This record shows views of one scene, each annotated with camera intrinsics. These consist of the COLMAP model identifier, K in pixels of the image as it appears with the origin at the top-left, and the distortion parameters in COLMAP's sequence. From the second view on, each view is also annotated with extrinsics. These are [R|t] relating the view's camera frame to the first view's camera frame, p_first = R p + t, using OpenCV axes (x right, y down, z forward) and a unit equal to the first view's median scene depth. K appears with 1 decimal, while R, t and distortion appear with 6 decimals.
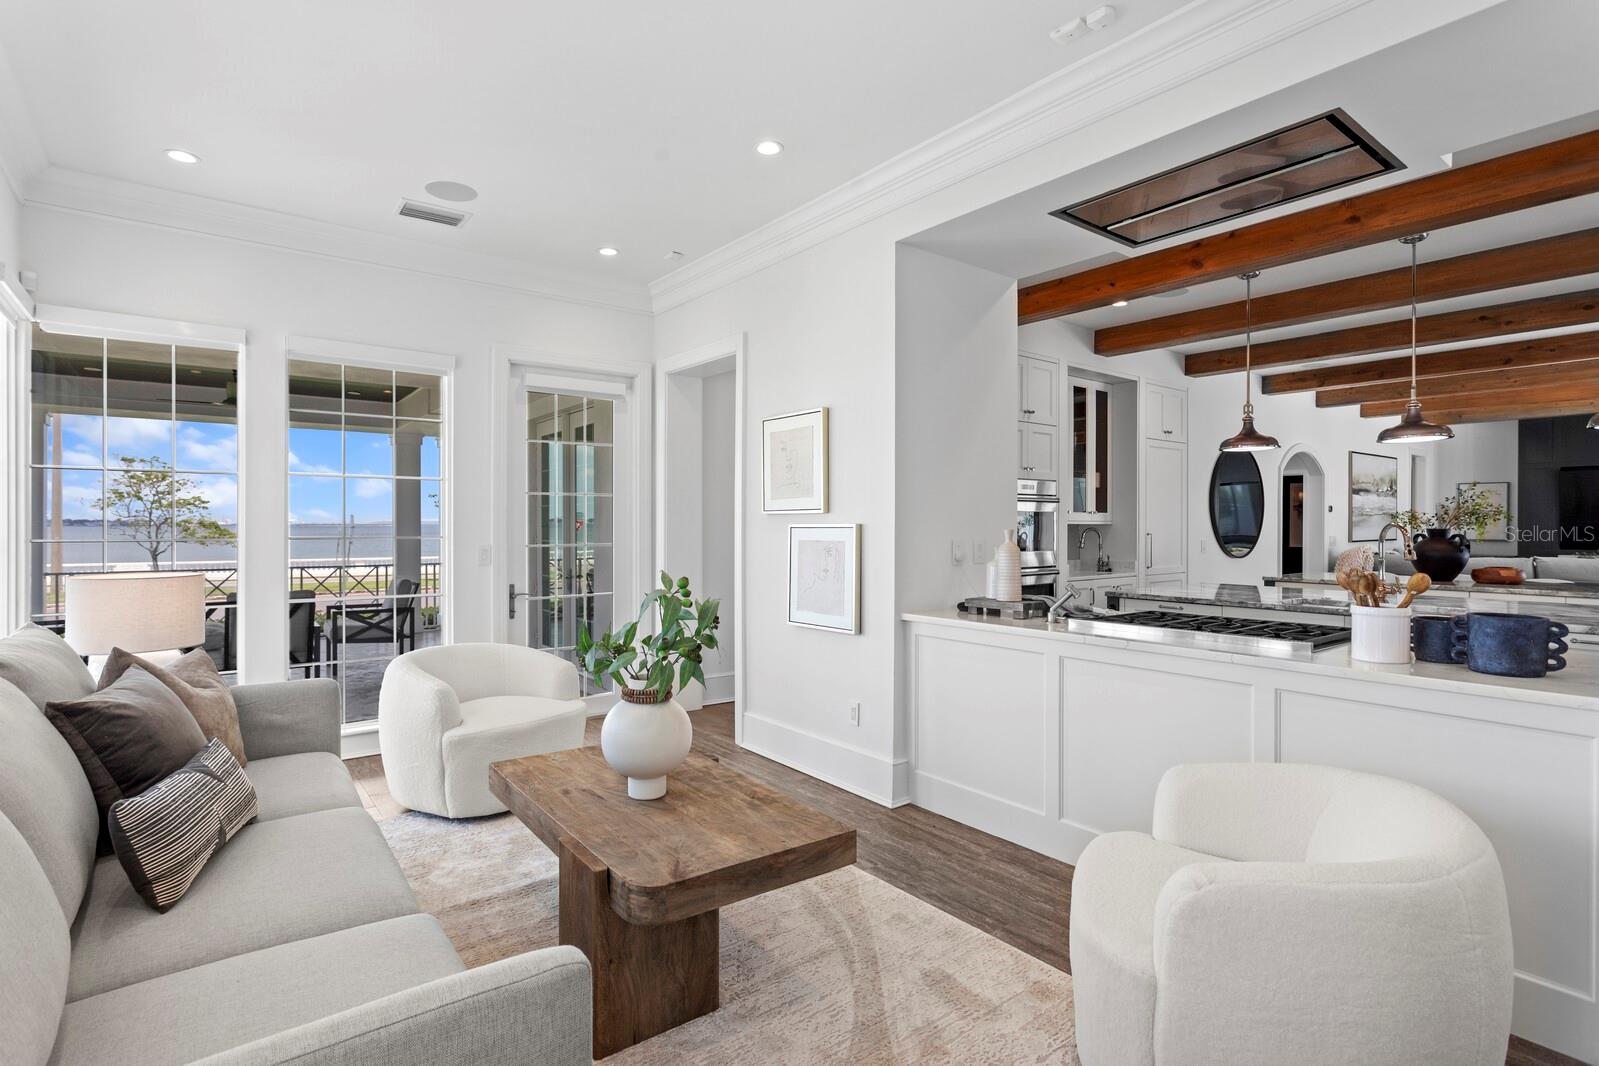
lens RADIAL K [[783.6, 0, 795.9], [0, 783.6, 531.7], [0, 0, 1]] dist [-0.001314, 0.000378]
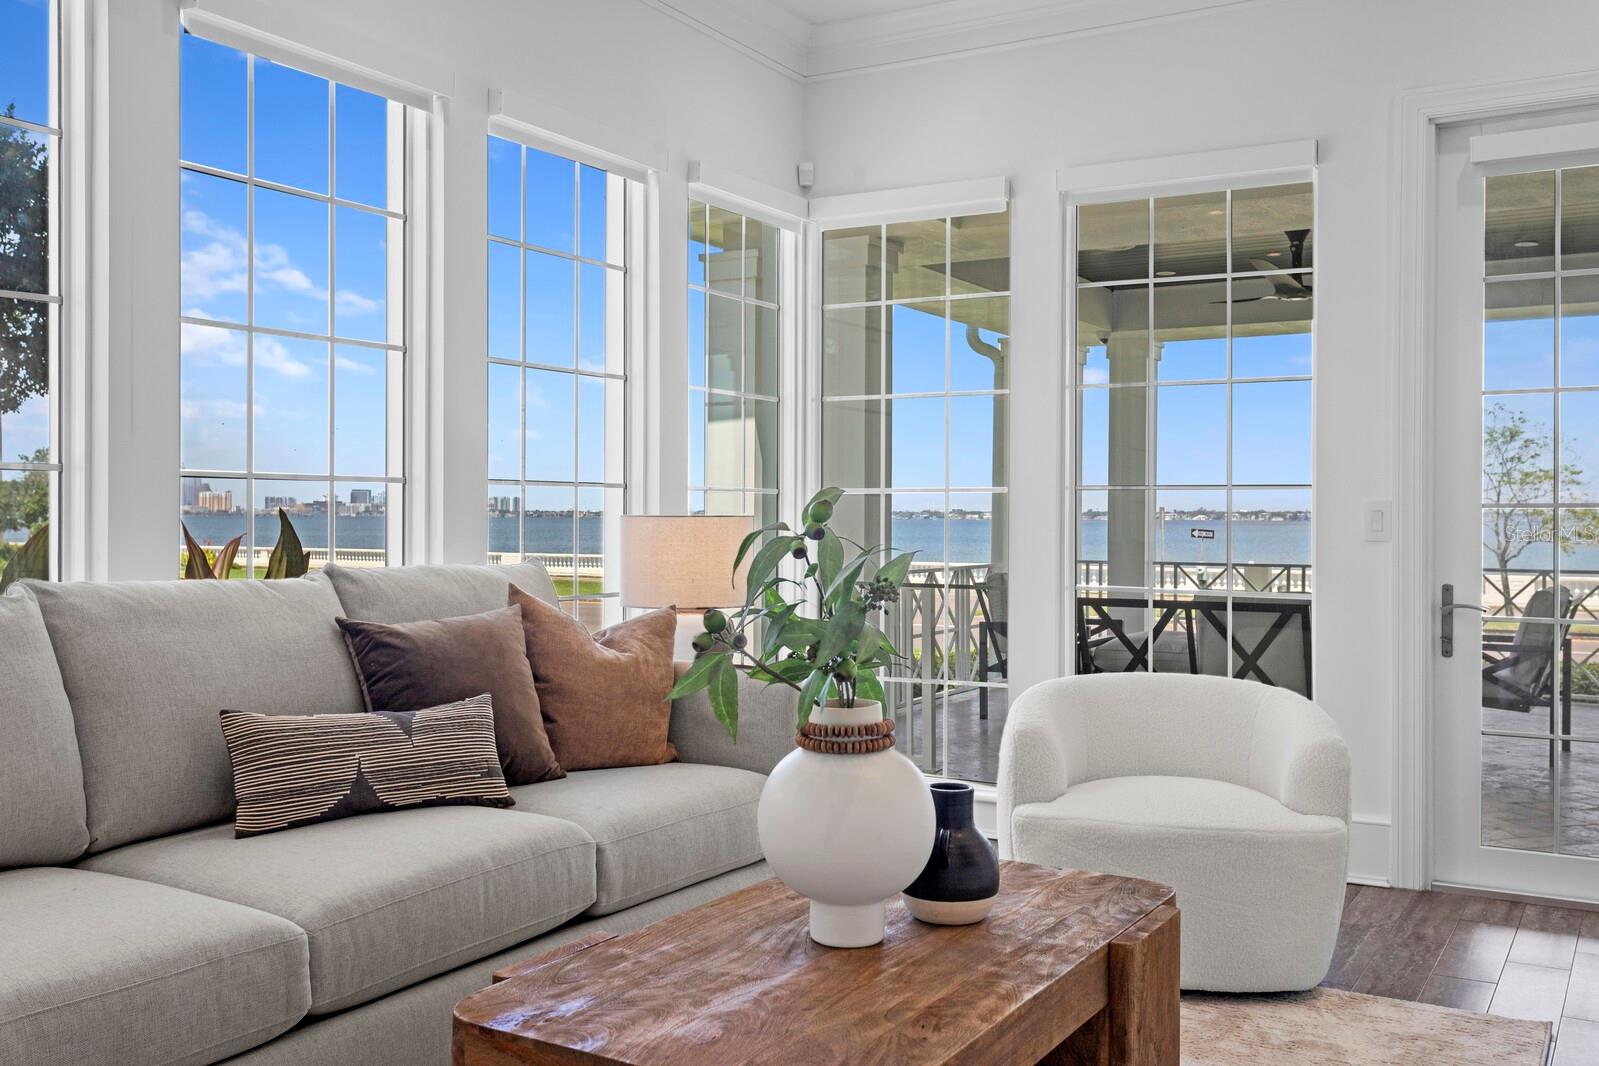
lens RADIAL K [[1461.3, 0, 803.6], [0, 1461.3, 528.2], [0, 0, 1]] dist [-0.001707, 0.000000]
pose [[0.380167, 0.008473, -0.924879, 0.634778], [-0.010513, 0.999933, 0.004839, 0.064839], [0.924858, 0.007883, 0.380231, 0.587952]]
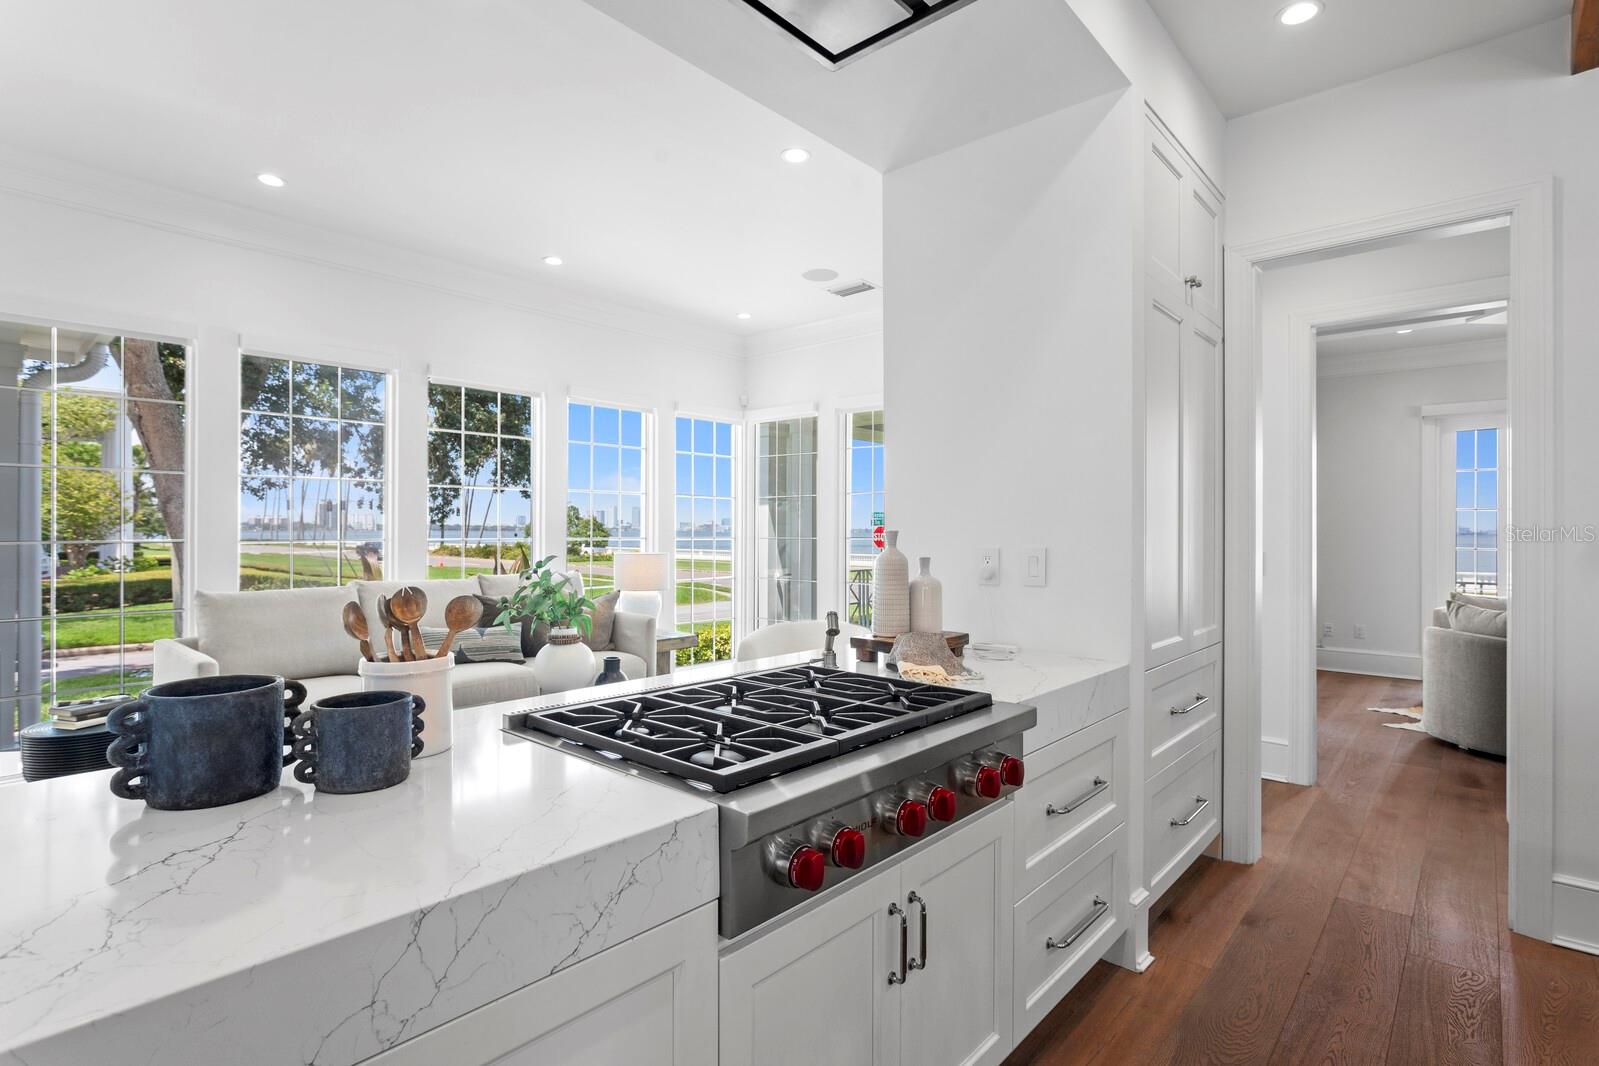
lens RADIAL K [[783.6, 0, 790.8], [0, 783.6, 530.9], [0, 0, 1]] dist [-0.001314, 0.000378]
pose [[0.182291, -0.002729, -0.983241, 1.290134], [-0.008768, 0.999952, -0.004401, 0.003900], [0.983206, 0.009423, 0.182258, 1.095576]]
